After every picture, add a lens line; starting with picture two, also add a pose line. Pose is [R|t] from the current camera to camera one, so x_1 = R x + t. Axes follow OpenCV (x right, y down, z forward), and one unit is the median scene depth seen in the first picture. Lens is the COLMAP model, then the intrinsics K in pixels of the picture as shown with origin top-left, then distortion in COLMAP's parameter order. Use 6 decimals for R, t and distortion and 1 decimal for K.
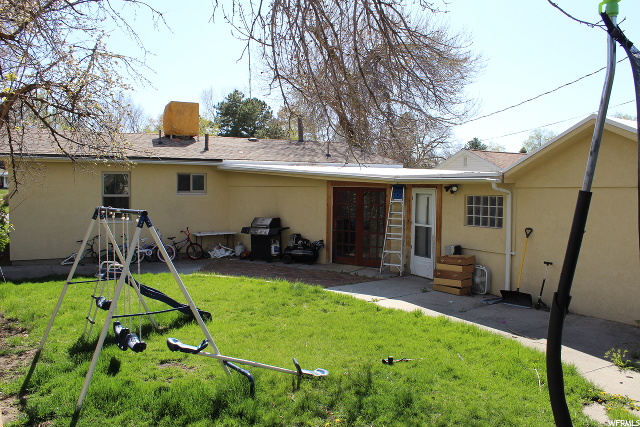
lens RADIAL K [[539.6, 0, 320.0], [0, 539.6, 213.5], [0, 0, 1]] dist [-0.160314, 0.145008]
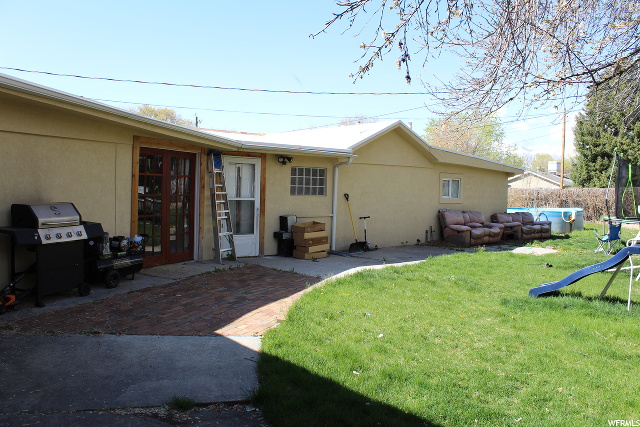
lens RADIAL K [[539.6, 0, 320.0], [0, 539.6, 213.5], [0, 0, 1]] dist [-0.160314, 0.145008]
pose [[-0.229537, -0.063626, 0.971218, -0.670733], [0.015345, 0.997500, 0.068974, -0.012369], [-0.973179, 0.030735, -0.227987, 1.034378]]
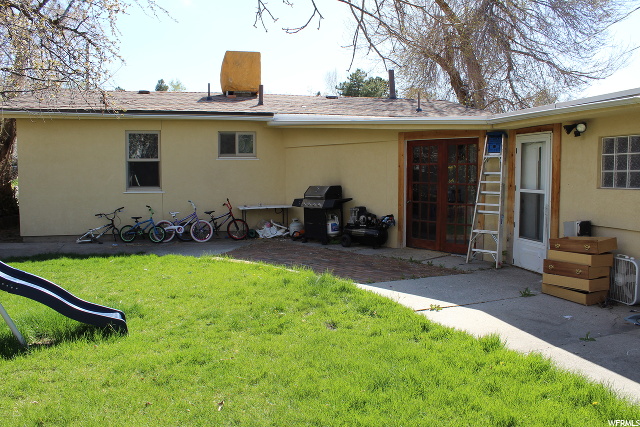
lens RADIAL K [[539.6, 0, 320.0], [0, 539.6, 213.5], [0, 0, 1]] dist [-0.160314, 0.145008]
pose [[0.969606, 0.007967, -0.244543, 0.096078], [-0.001636, 0.999658, 0.026081, 0.031665], [0.244667, -0.024889, 0.969288, 0.306853]]
